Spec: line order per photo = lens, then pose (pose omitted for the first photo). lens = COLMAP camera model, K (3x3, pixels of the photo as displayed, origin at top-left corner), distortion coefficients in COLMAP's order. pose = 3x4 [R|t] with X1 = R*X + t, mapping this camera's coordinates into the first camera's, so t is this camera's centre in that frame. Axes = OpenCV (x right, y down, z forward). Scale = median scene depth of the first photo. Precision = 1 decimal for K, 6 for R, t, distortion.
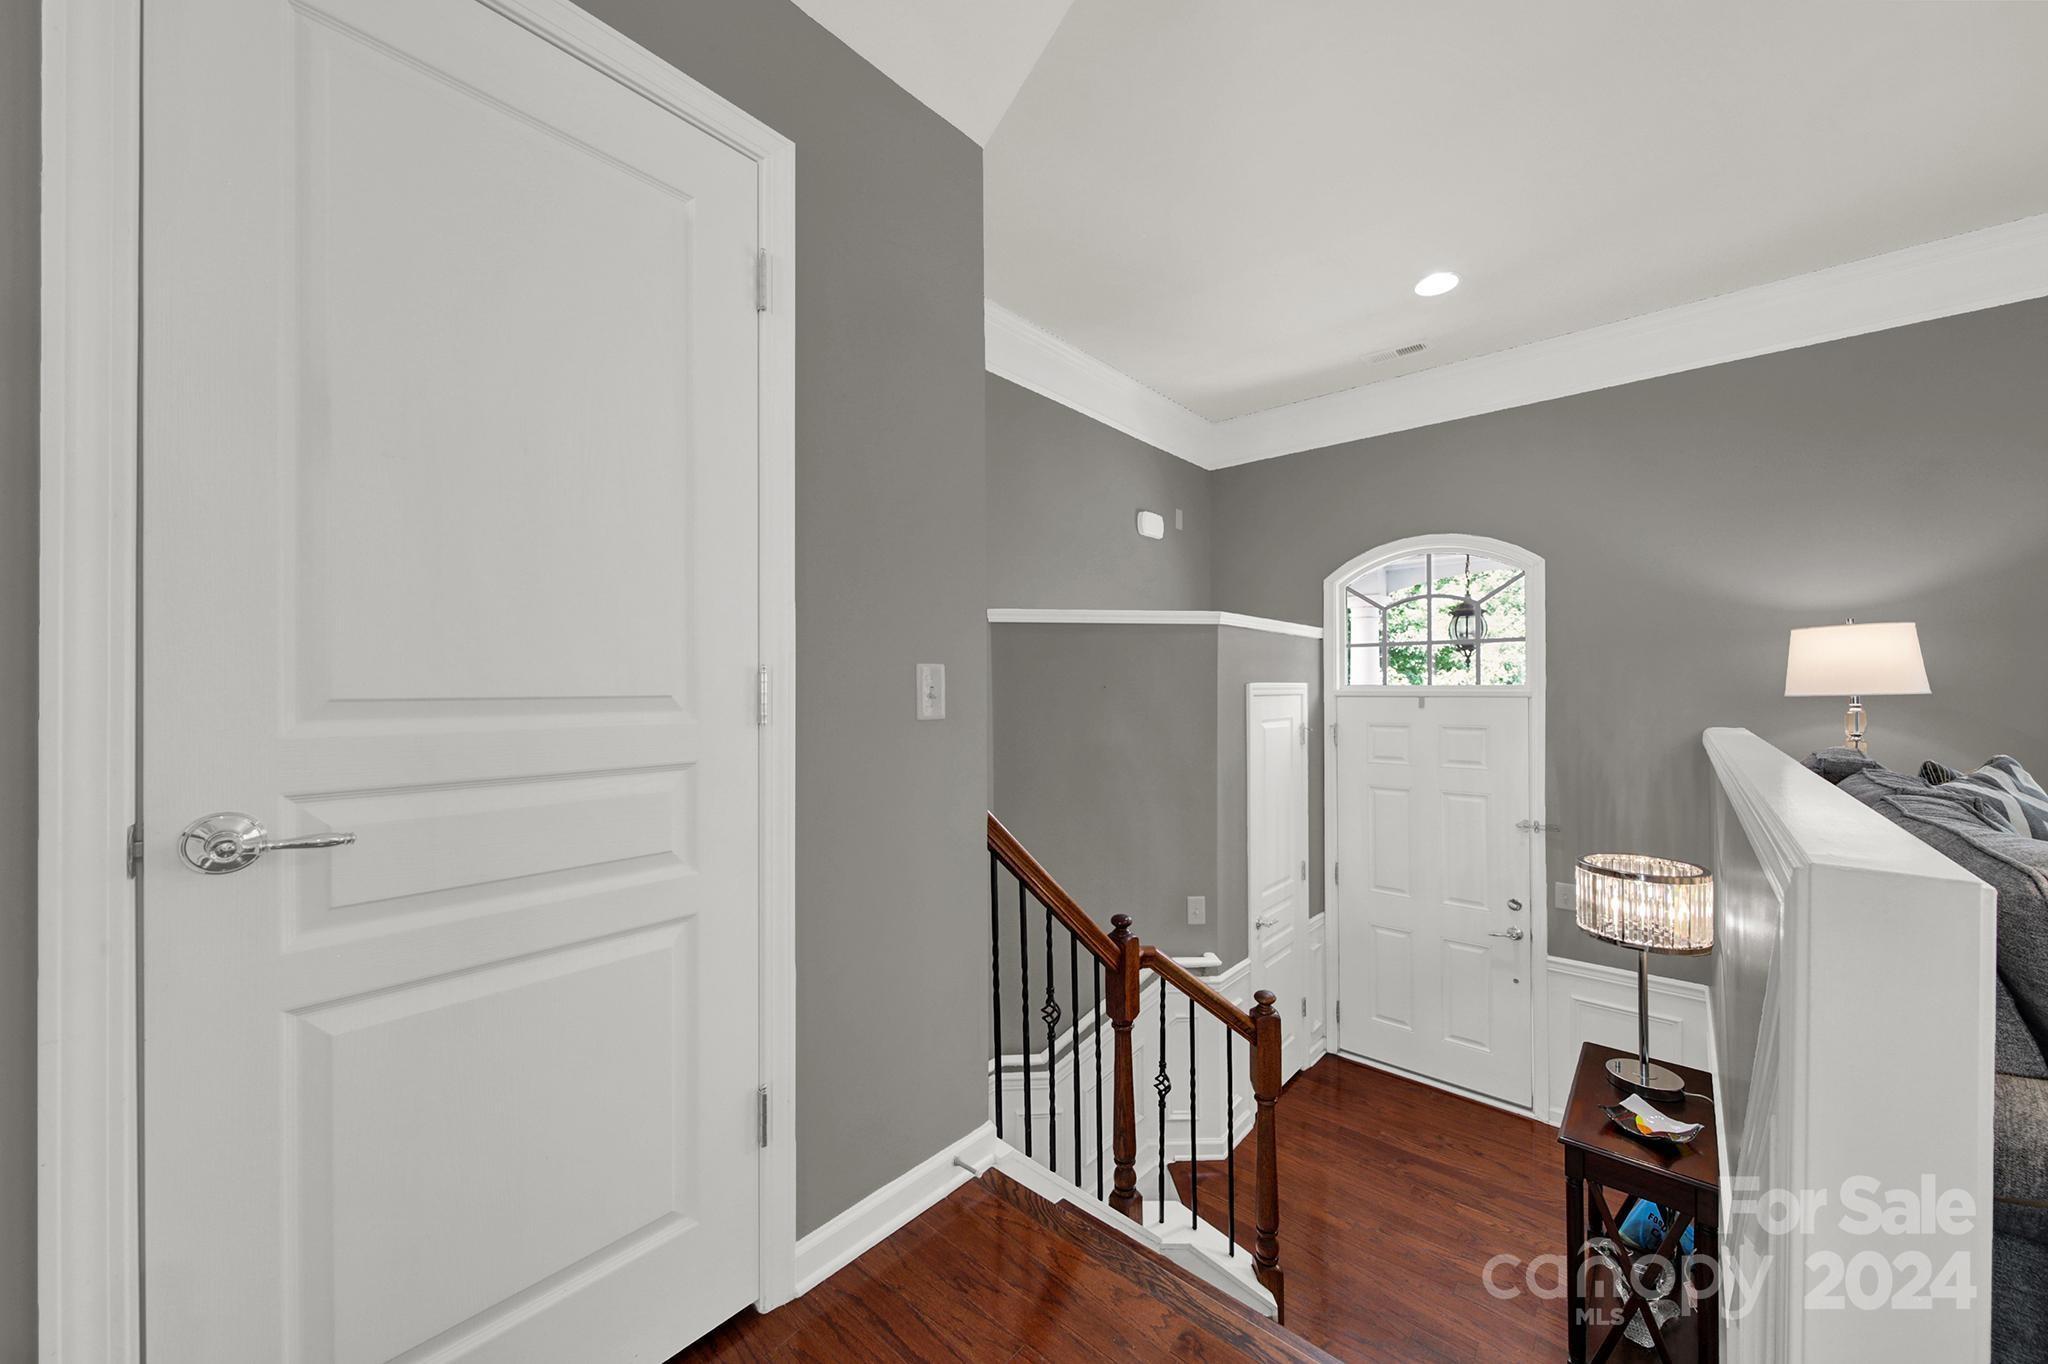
lens RADIAL K [[740.5, 0, 1019.2], [0, 740.5, 687.2], [0, 0, 1]] dist [-0.003133, -0.000210]
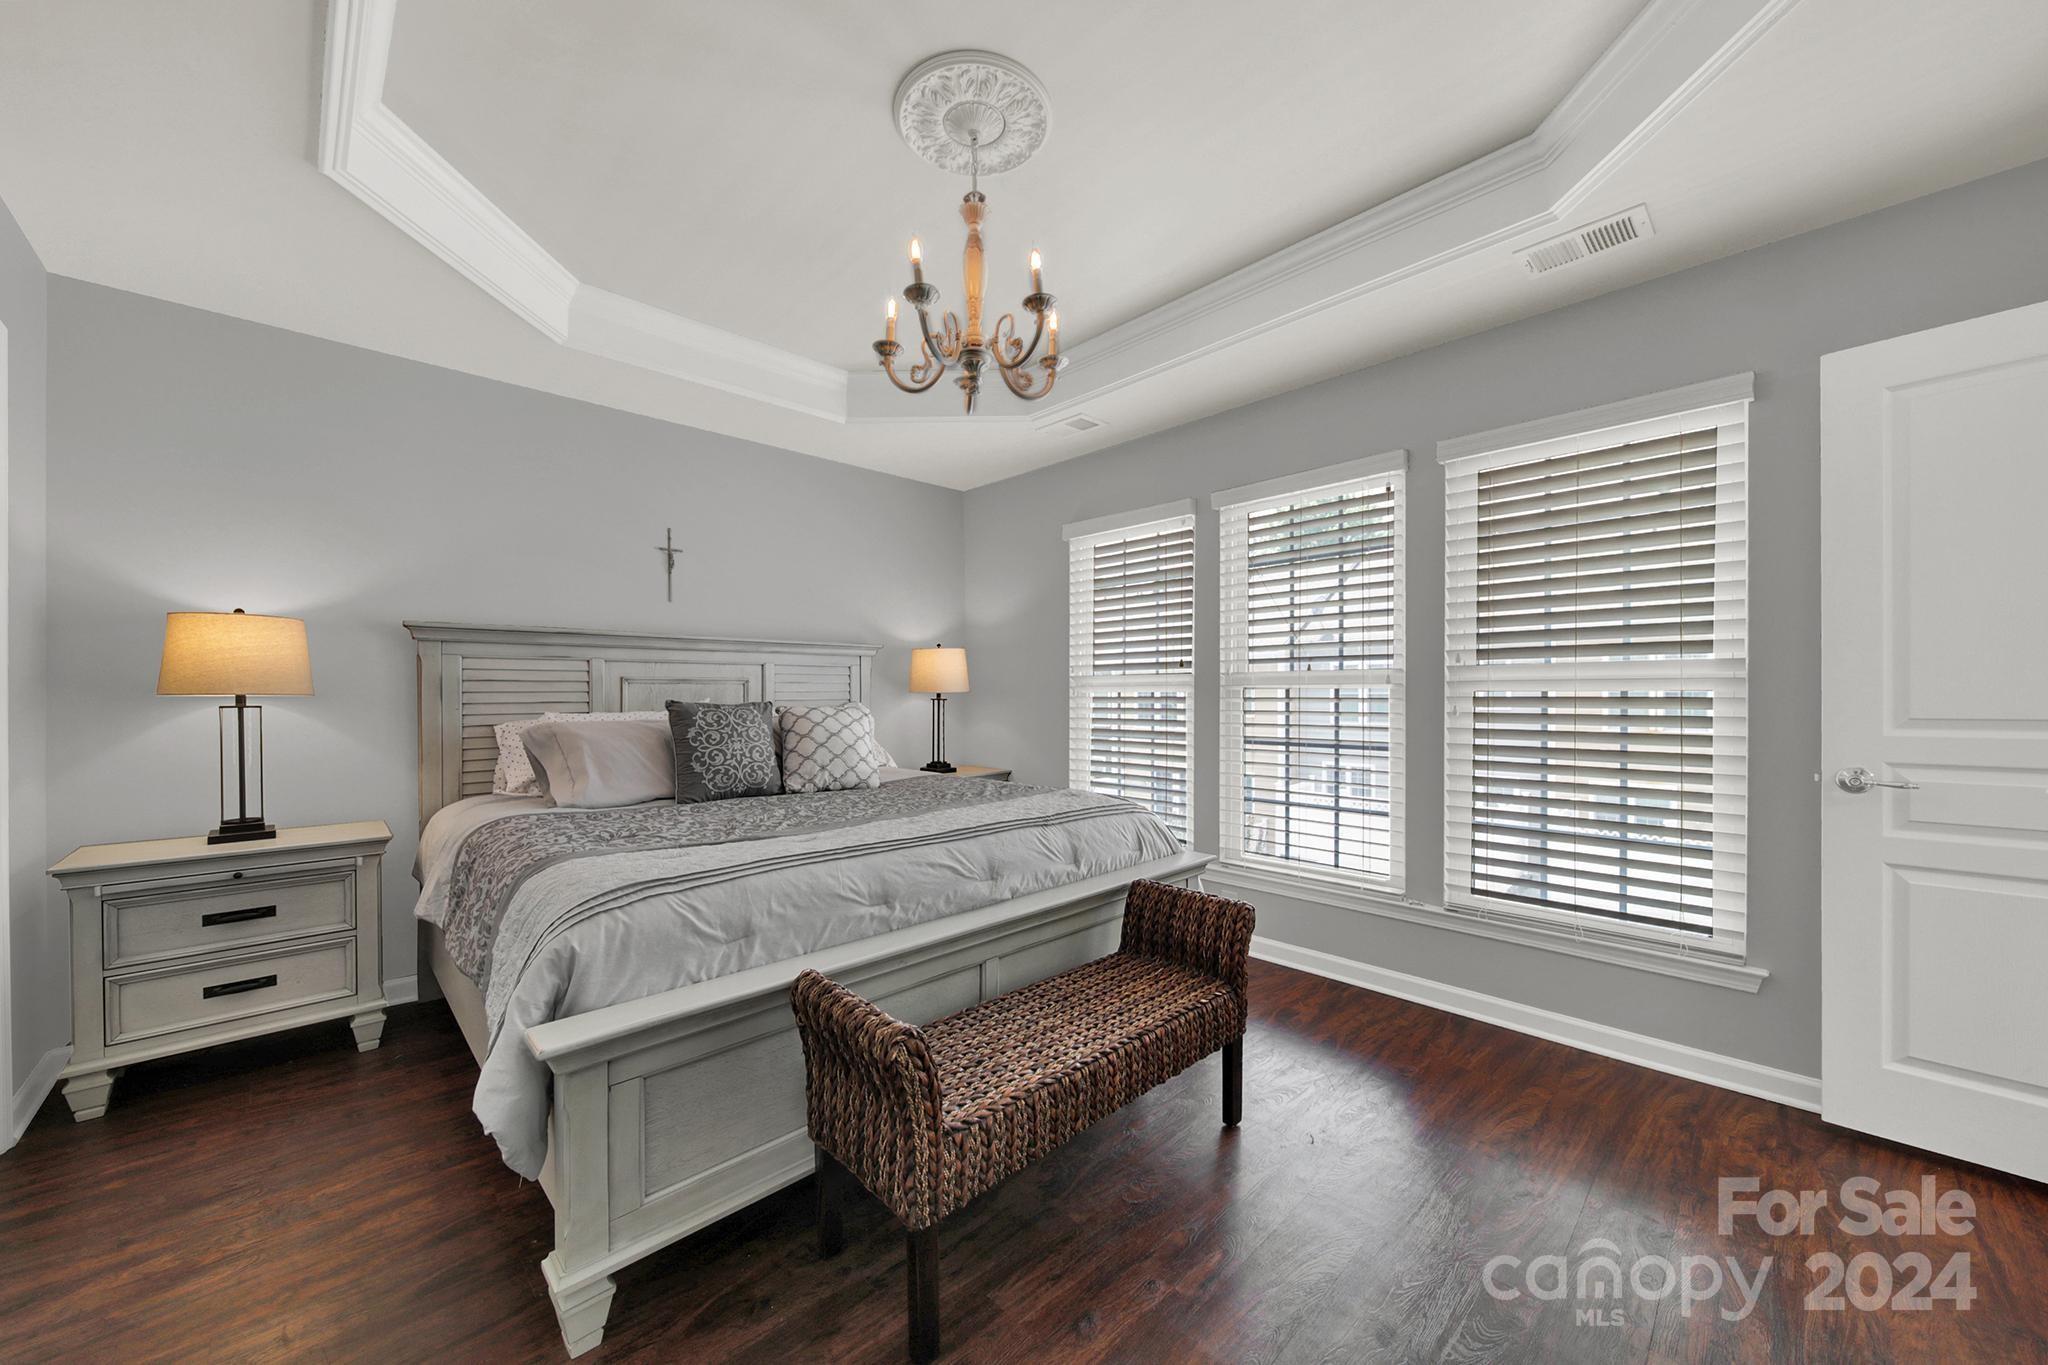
lens RADIAL K [[740.5, 0, 1019.2], [0, 740.5, 687.7], [0, 0, 1]] dist [-0.003133, -0.000210]
pose [[-0.074664, -0.000676, -0.997209, 1.300320], [-0.002348, 0.999997, -0.000502, -0.063981], [0.997206, 0.002304, -0.074665, -1.323214]]
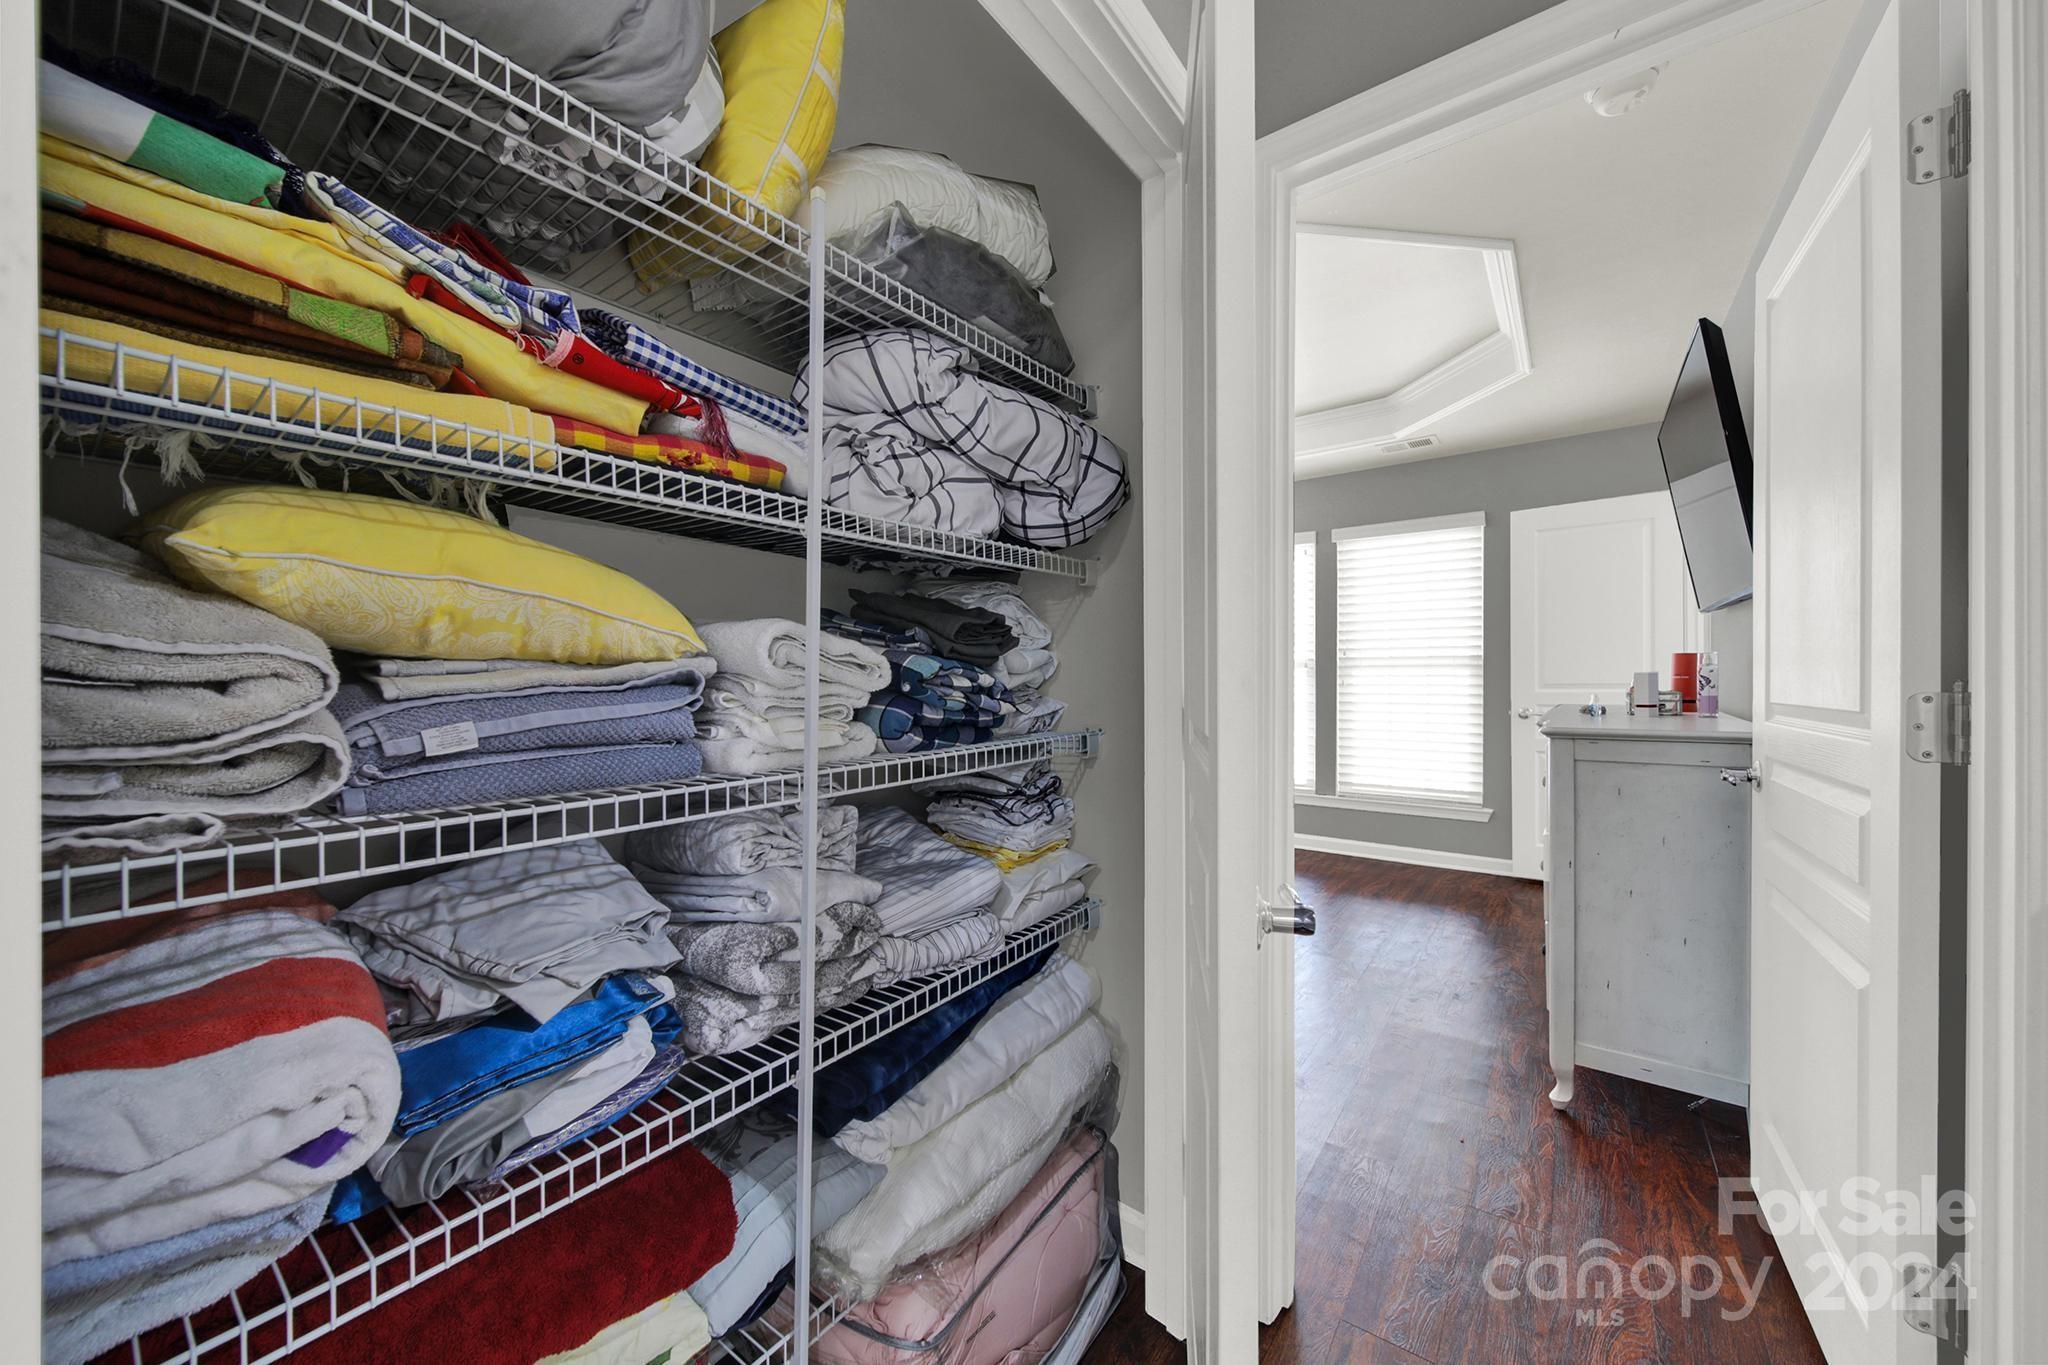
lens RADIAL K [[736.0, 0, 1018.2], [0, 736.0, 670.7], [0, 0, 1]] dist [0.000361, -0.000005]
pose [[0.081911, 0.003323, -0.996634, 2.939747], [0.000876, 0.999994, 0.003406, -0.080501], [0.996639, -0.001152, 0.081907, -2.347987]]
